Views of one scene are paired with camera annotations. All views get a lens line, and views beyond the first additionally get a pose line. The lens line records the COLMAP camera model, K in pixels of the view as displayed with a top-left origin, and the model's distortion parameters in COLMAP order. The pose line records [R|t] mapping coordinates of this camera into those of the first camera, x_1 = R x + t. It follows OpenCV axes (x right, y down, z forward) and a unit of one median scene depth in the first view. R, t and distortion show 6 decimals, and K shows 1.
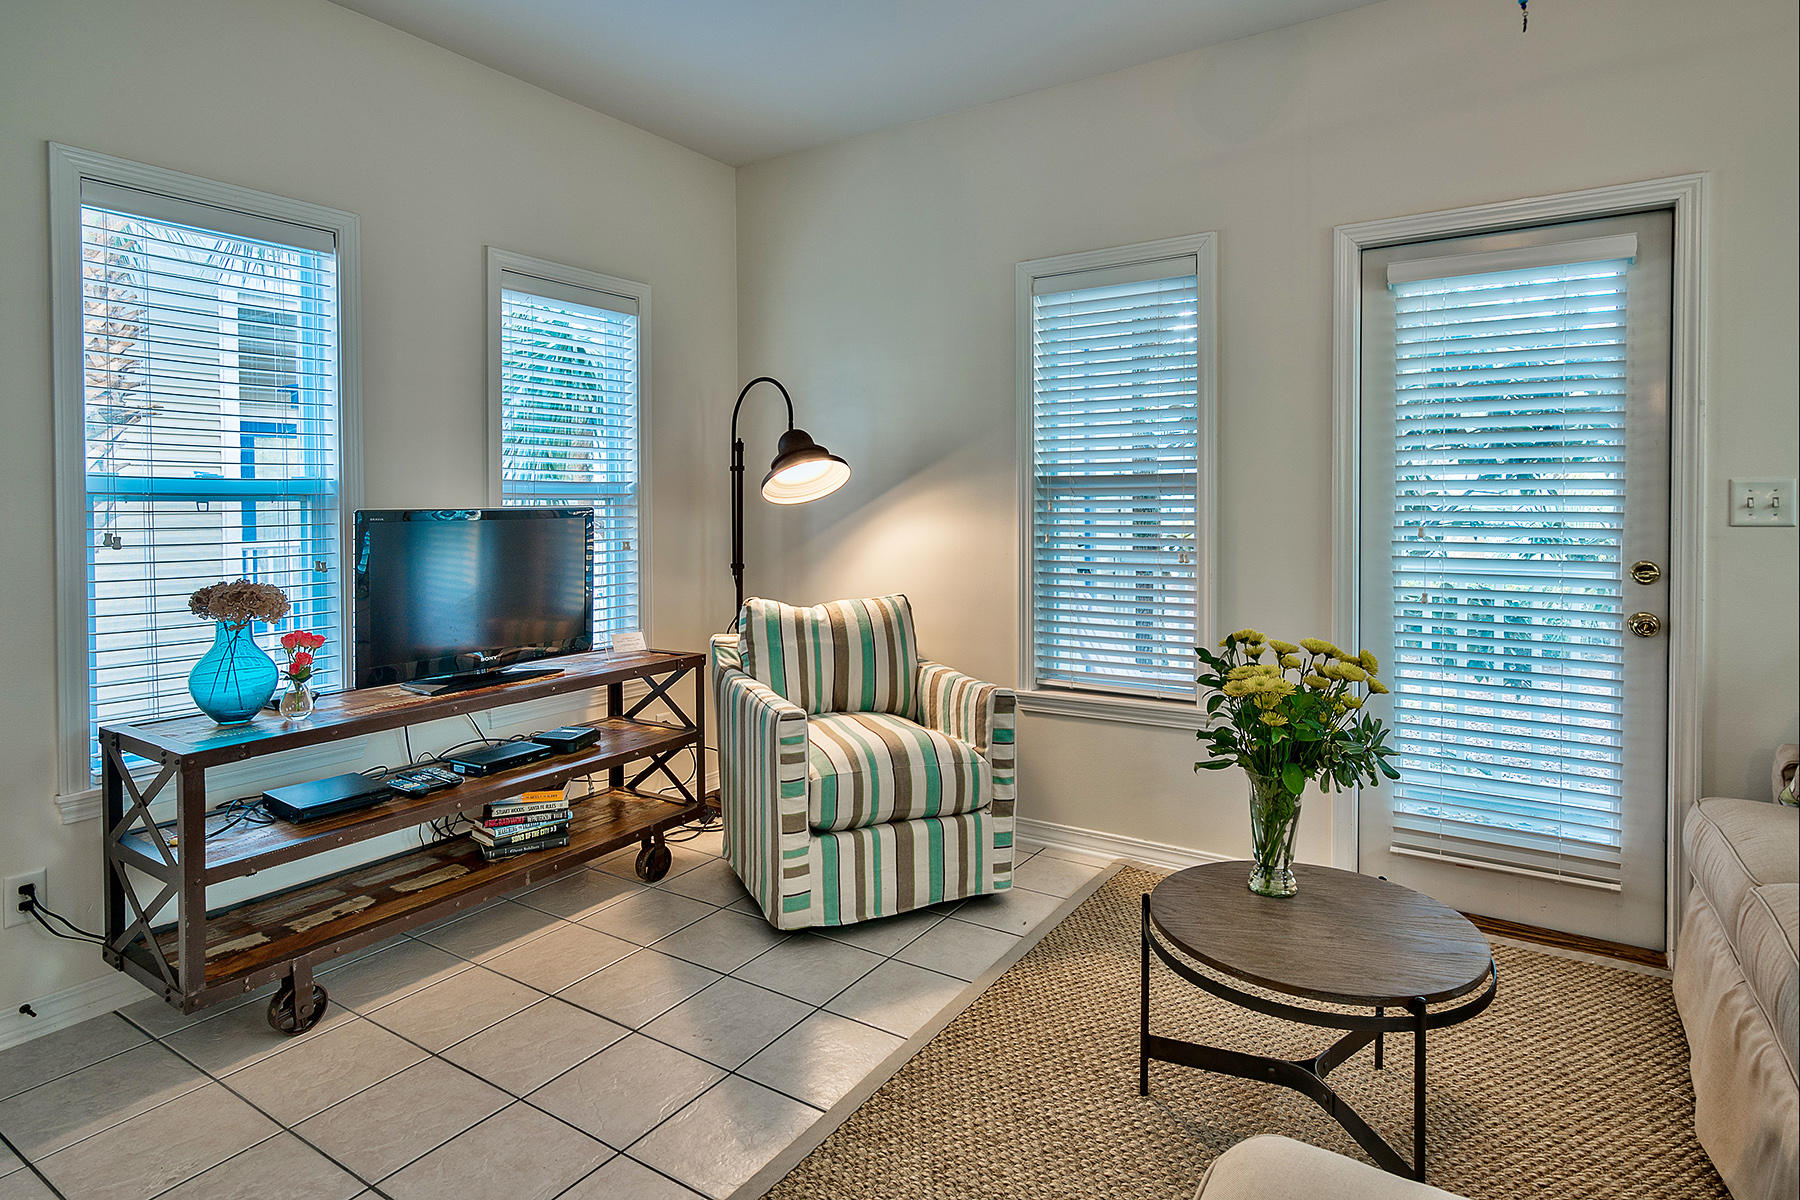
lens RADIAL K [[953.6, 0, 896.5], [0, 953.6, 523.1], [0, 0, 1]] dist [0.000811, 0.000243]
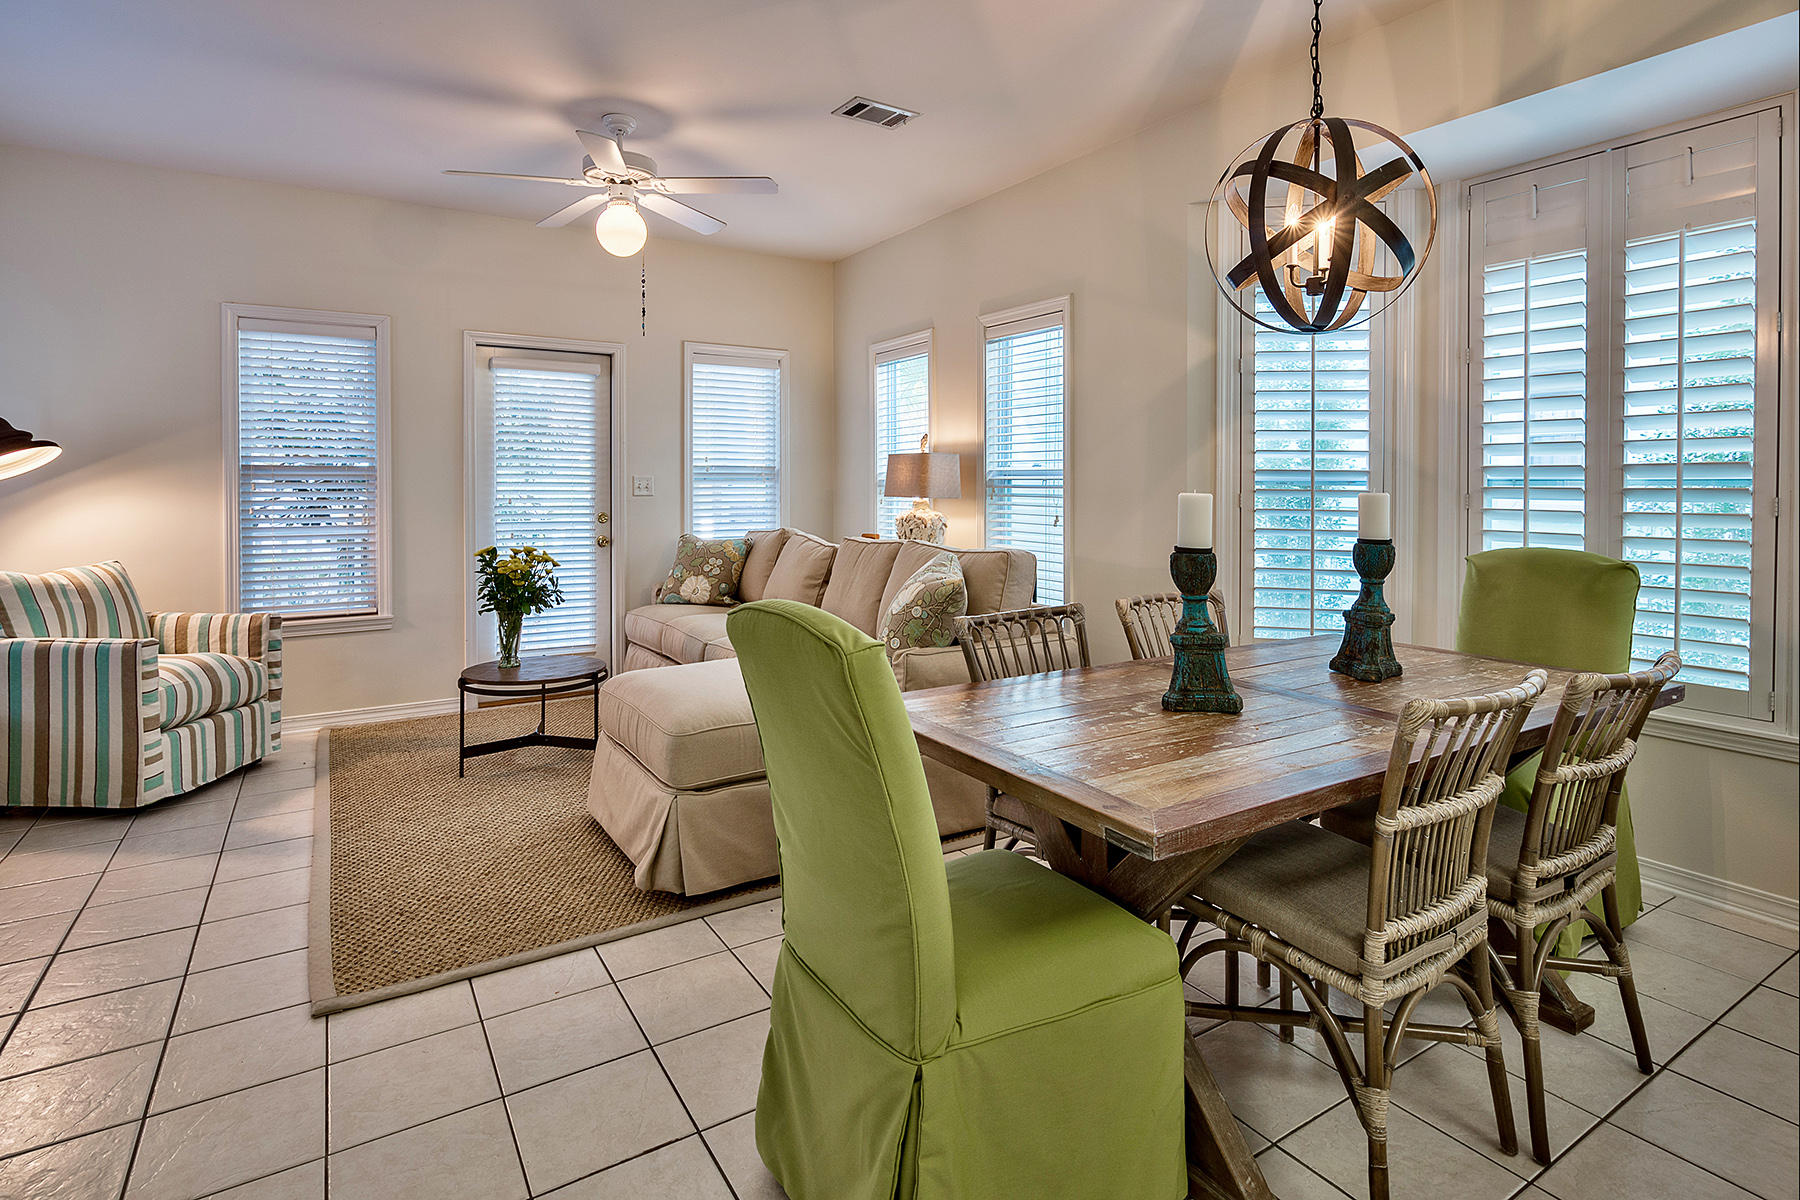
lens RADIAL K [[904.6, 0, 901.5], [0, 904.6, 494.8], [0, 0, 1]] dist [-0.001710, -0.000315]
pose [[0.411622, -0.004994, 0.911341, -0.790633], [0.018033, 0.999834, -0.002666, 0.016687], [-0.911176, 0.017531, 0.411643, -0.461520]]
